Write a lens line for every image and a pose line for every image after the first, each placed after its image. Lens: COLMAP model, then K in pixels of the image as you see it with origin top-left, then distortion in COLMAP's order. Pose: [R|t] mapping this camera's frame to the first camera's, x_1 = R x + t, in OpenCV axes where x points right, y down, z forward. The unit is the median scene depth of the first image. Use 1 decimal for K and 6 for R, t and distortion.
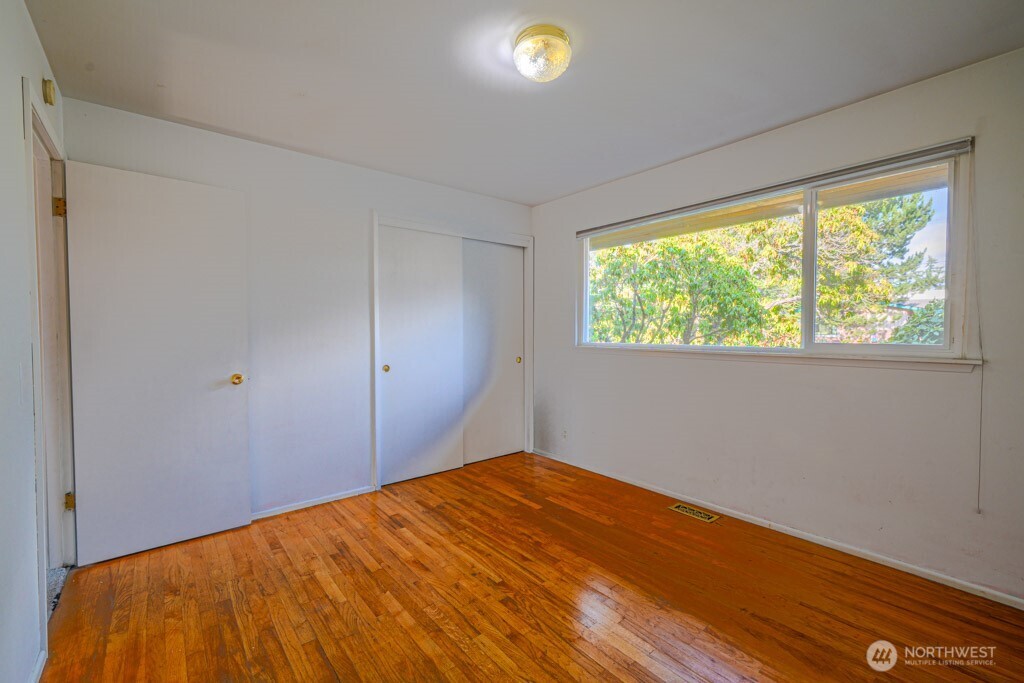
lens RADIAL K [[440.7, 0, 506.7], [0, 440.7, 345.9], [0, 0, 1]] dist [0.002167, 0.000317]
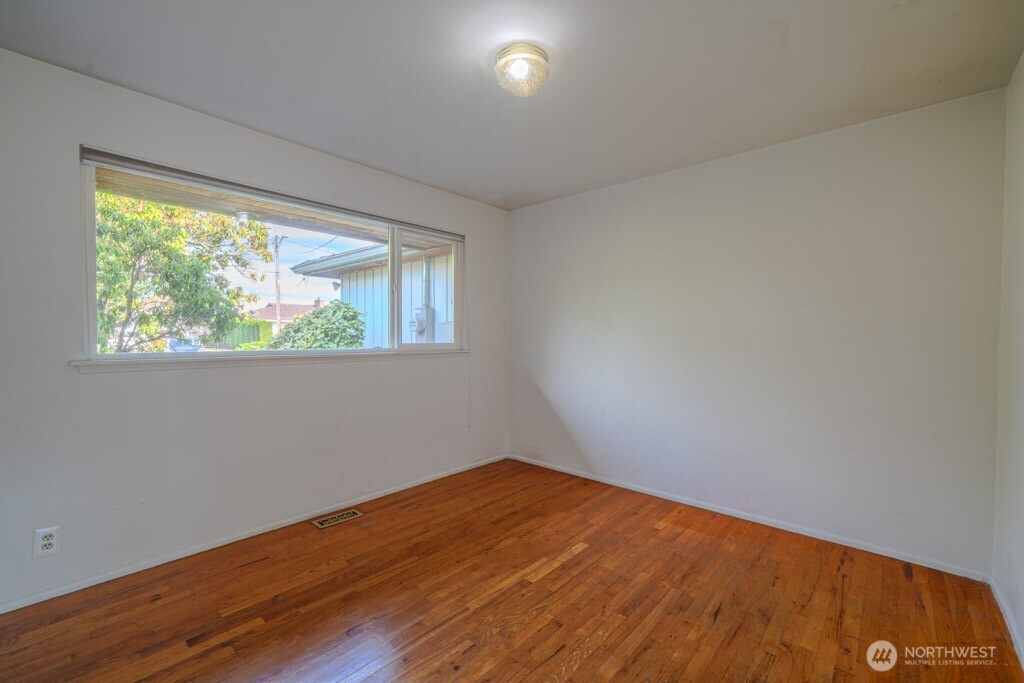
lens RADIAL K [[440.7, 0, 516.9], [0, 440.7, 334.5], [0, 0, 1]] dist [0.002167, 0.000317]
pose [[-0.182022, 0.004197, 0.983286, -0.619533], [0.028171, 0.999603, 0.000948, -0.021688], [-0.982891, 0.027872, -0.182068, 0.780347]]
